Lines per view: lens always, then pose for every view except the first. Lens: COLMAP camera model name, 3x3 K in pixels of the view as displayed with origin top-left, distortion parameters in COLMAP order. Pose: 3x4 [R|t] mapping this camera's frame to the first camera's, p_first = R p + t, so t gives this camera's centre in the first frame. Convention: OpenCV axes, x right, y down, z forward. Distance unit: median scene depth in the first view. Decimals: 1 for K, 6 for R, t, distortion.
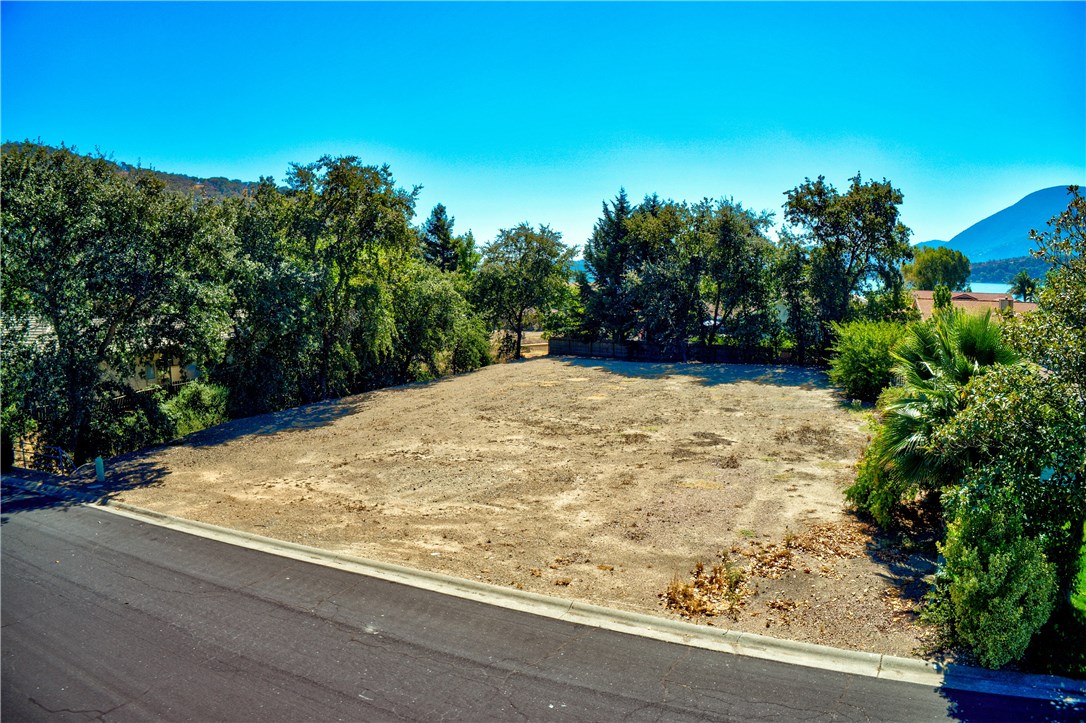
lens RADIAL K [[745.8, 0, 542.7], [0, 745.8, 342.0], [0, 0, 1]] dist [-0.276491, 0.085114]
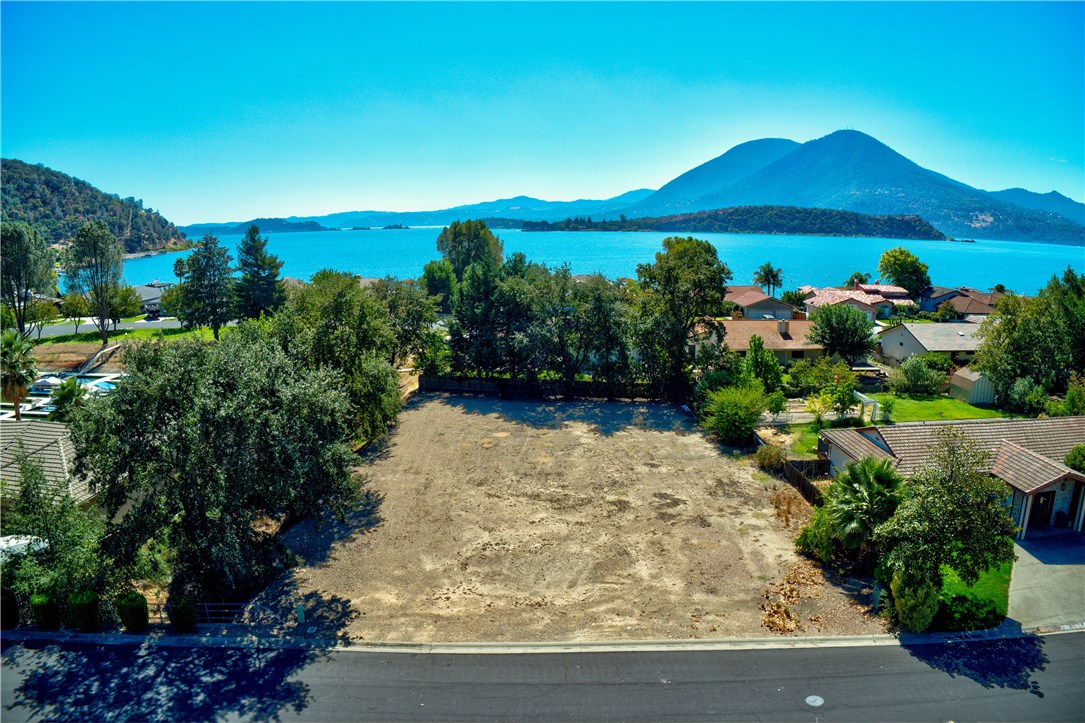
lens RADIAL K [[745.1, 0, 542.2], [0, 745.1, 342.1], [0, 0, 1]] dist [-0.276491, 0.085114]
pose [[0.925863, -0.062342, 0.372682, -1.041618], [0.037440, 0.996578, 0.073694, -0.586171], [-0.376001, -0.054278, 0.925028, -0.519468]]
